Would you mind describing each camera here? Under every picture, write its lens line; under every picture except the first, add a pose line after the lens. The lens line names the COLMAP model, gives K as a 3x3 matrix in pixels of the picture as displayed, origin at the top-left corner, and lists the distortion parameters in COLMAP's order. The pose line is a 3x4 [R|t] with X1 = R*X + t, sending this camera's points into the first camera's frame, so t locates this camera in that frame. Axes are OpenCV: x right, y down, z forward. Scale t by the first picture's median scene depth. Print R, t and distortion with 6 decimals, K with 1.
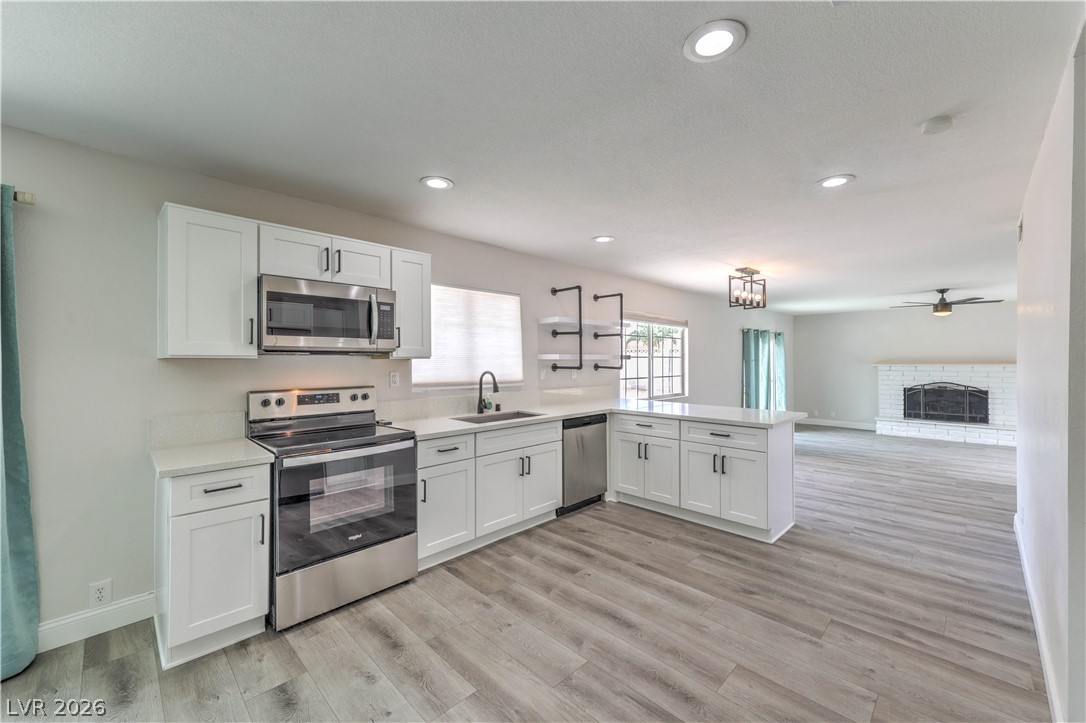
lens RADIAL K [[427.6, 0, 542.1], [0, 427.6, 355.9], [0, 0, 1]] dist [0.001908, 0.000330]
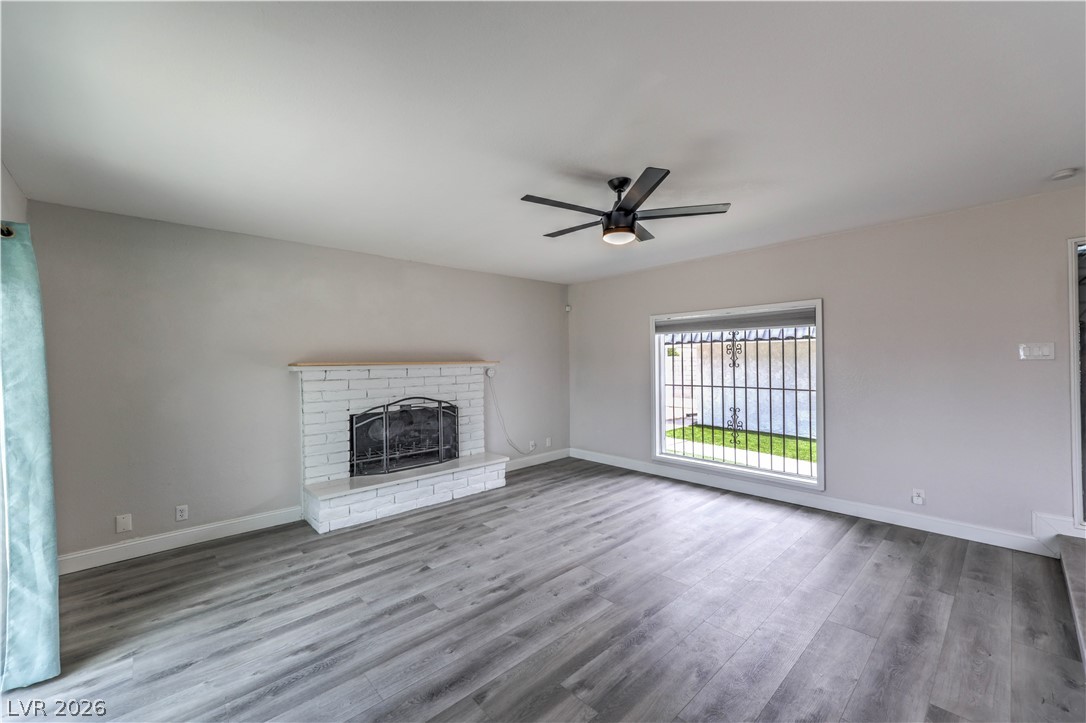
lens RADIAL K [[432.4, 0, 544.5], [0, 432.4, 358.8], [0, 0, 1]] dist [0.003835, 0.000646]
pose [[0.026250, 0.011929, 0.999584, 0.882991], [0.005651, 0.999911, -0.012081, 0.045325], [-0.999639, 0.005966, 0.026180, 1.857887]]
